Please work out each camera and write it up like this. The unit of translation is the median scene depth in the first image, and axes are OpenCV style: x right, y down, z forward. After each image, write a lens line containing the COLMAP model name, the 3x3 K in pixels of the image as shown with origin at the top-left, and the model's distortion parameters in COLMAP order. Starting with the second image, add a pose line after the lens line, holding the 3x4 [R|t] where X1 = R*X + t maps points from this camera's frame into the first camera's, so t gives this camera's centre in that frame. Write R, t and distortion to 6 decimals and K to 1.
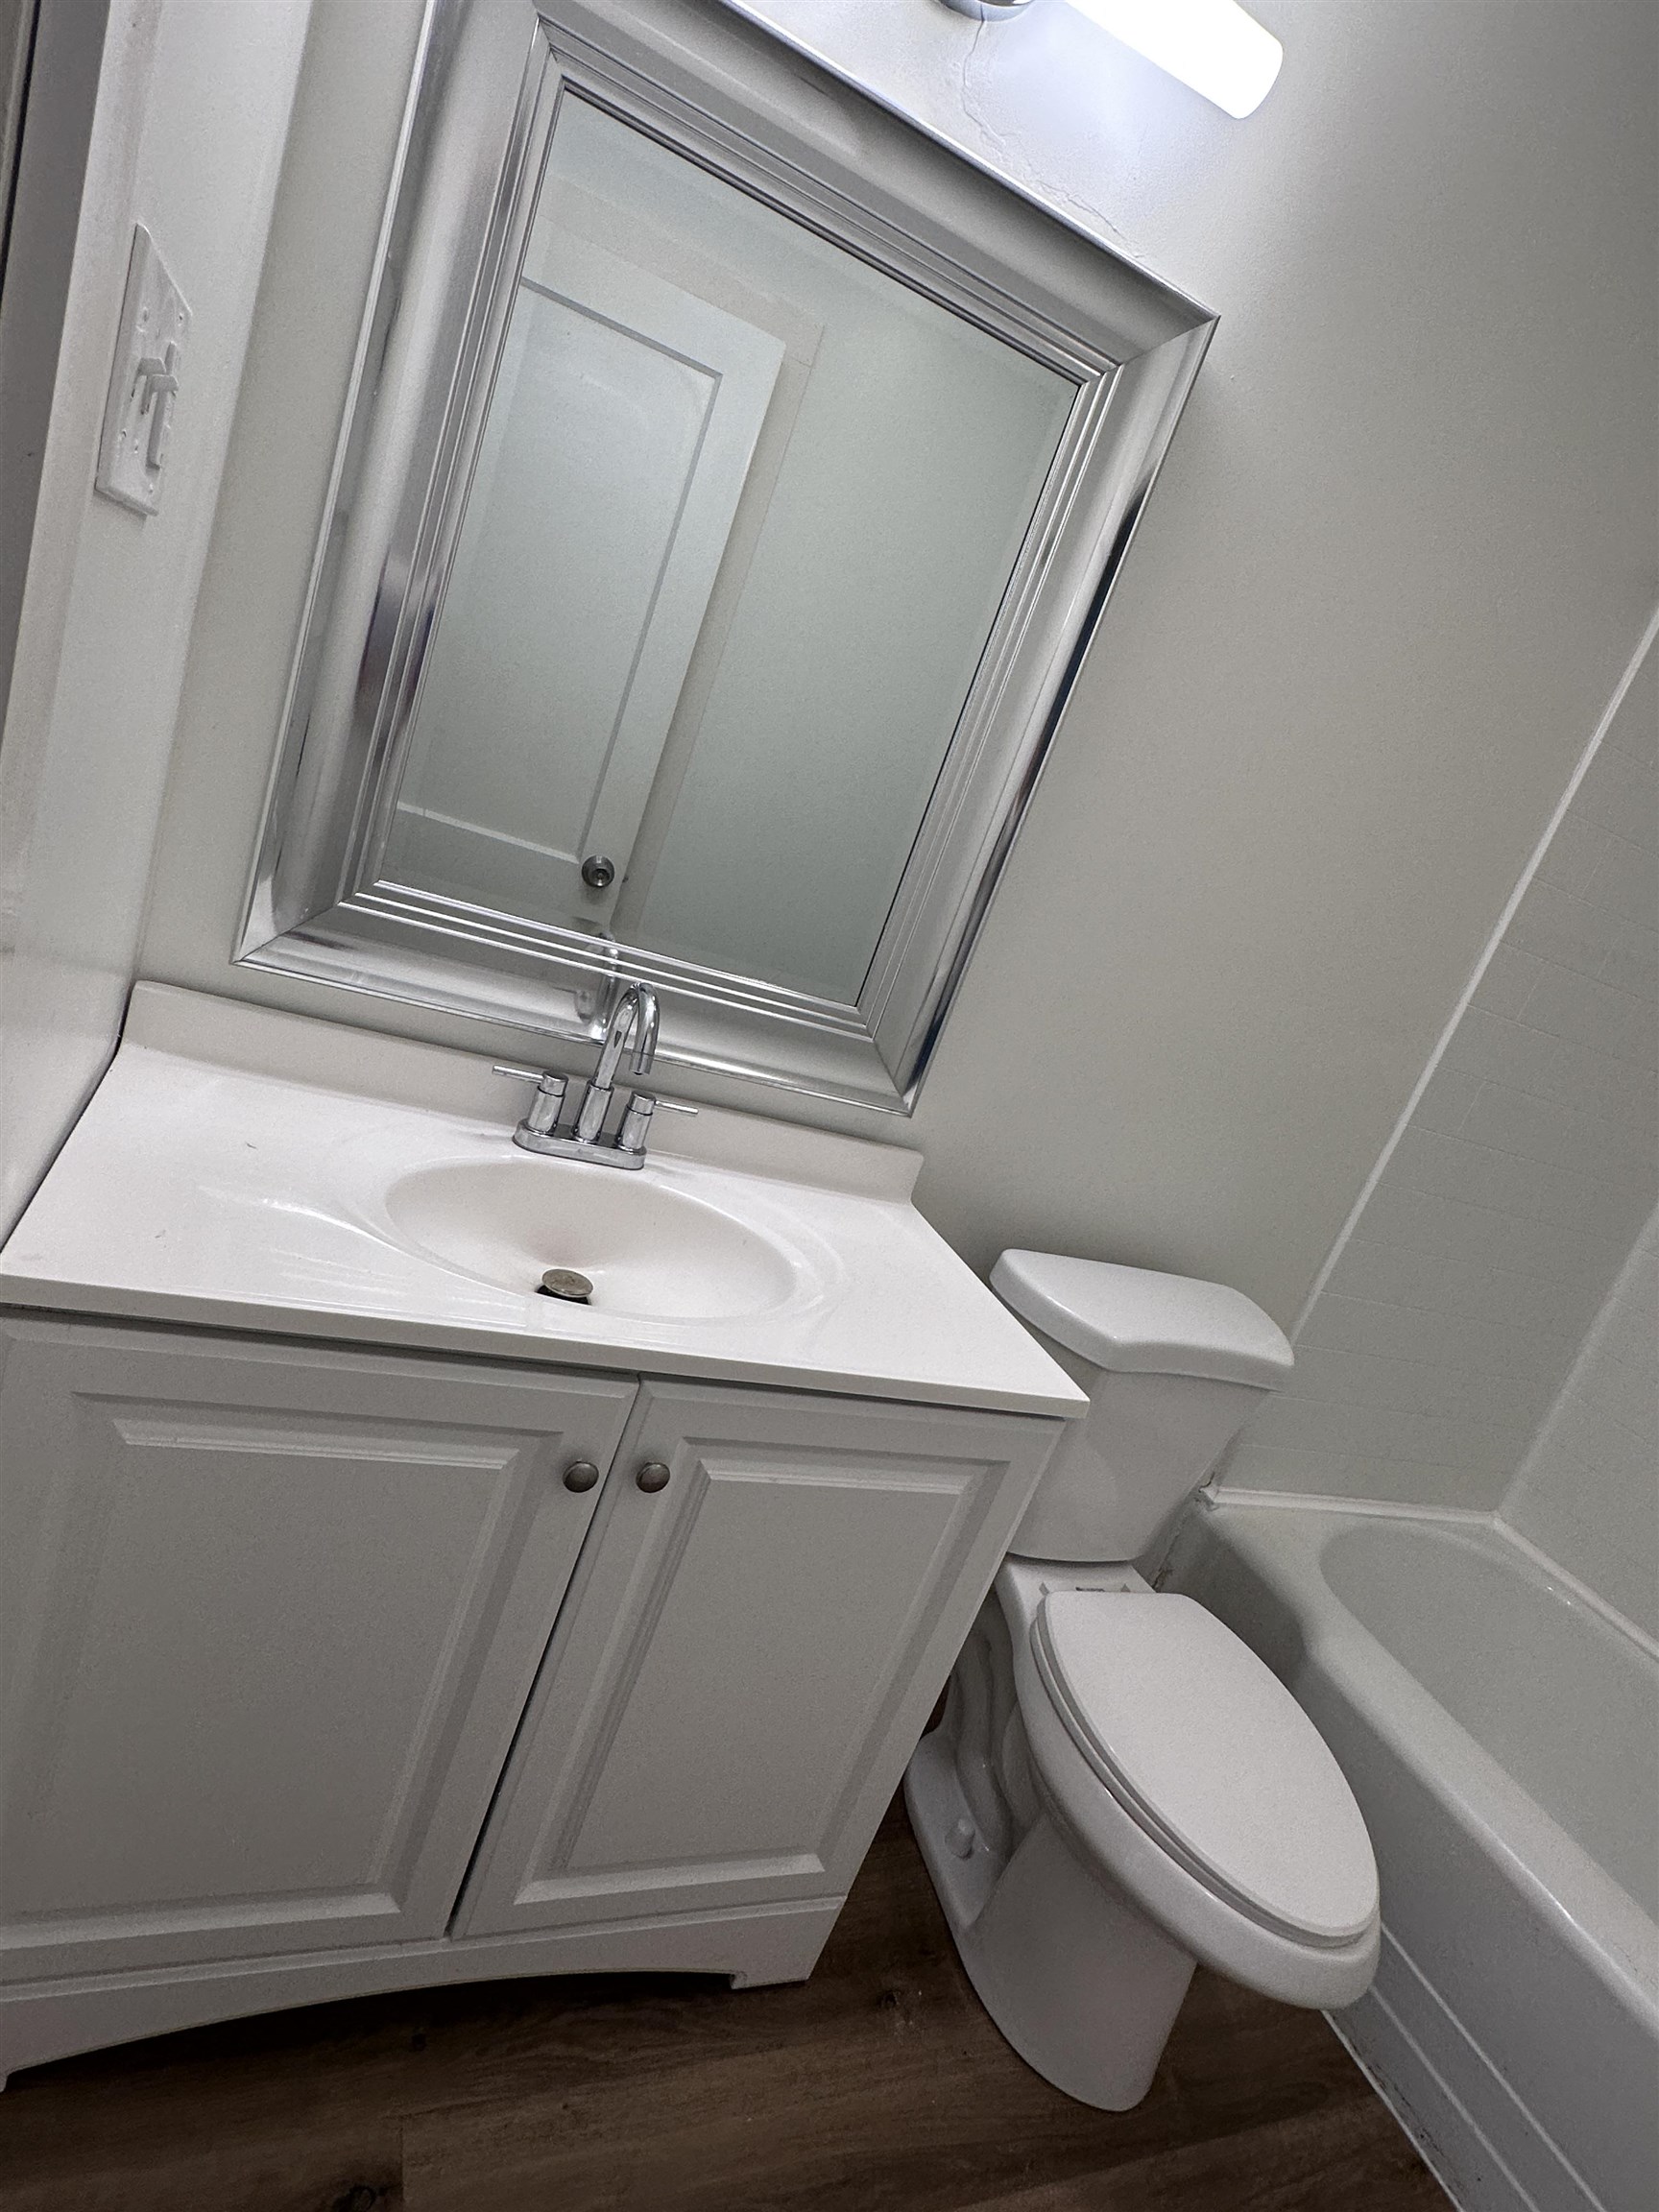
lens RADIAL K [[1146.1, 0, 829.5], [0, 1146.1, 1106.0], [0, 0, 1]] dist [-0.001378, -0.000573]
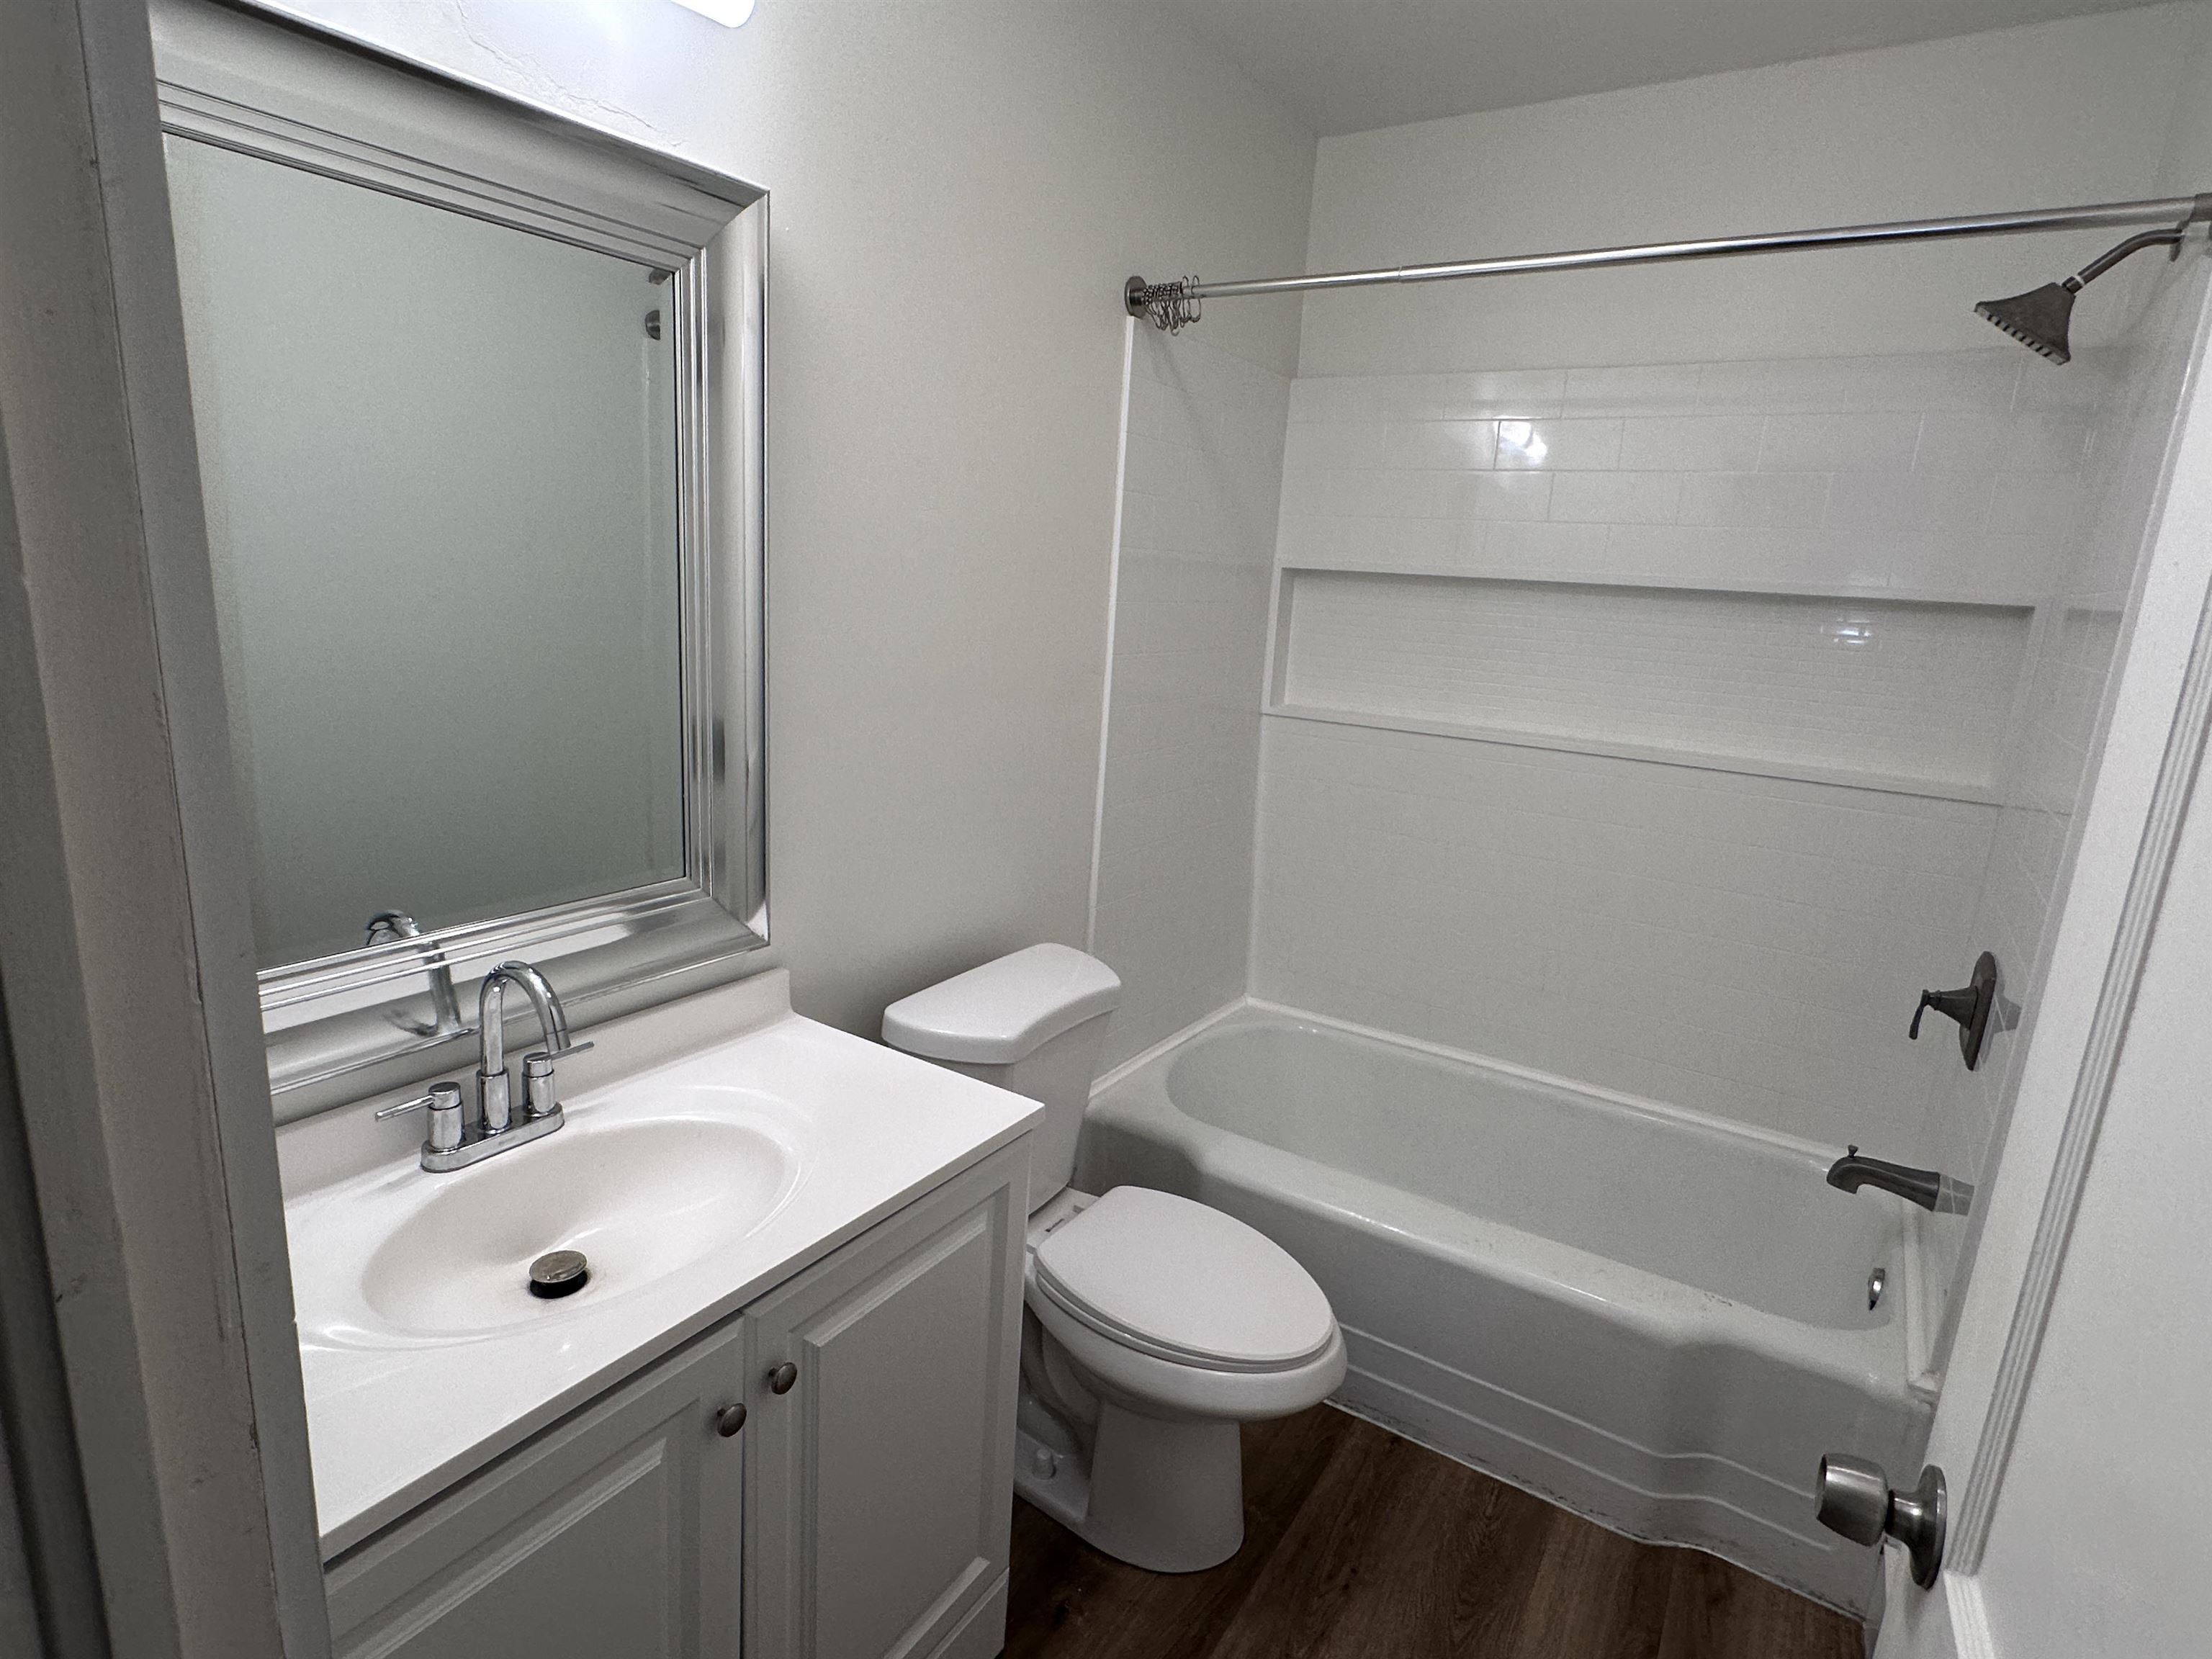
lens RADIAL K [[1146.1, 0, 1113.4], [0, 1146.1, 833.6], [0, 0, 1]] dist [-0.001378, -0.000573]
pose [[0.780392, -0.399228, 0.481254, -0.163686], [0.358771, 0.916239, 0.178299, -0.173552], [-0.512126, 0.033517, 0.858256, -0.095433]]
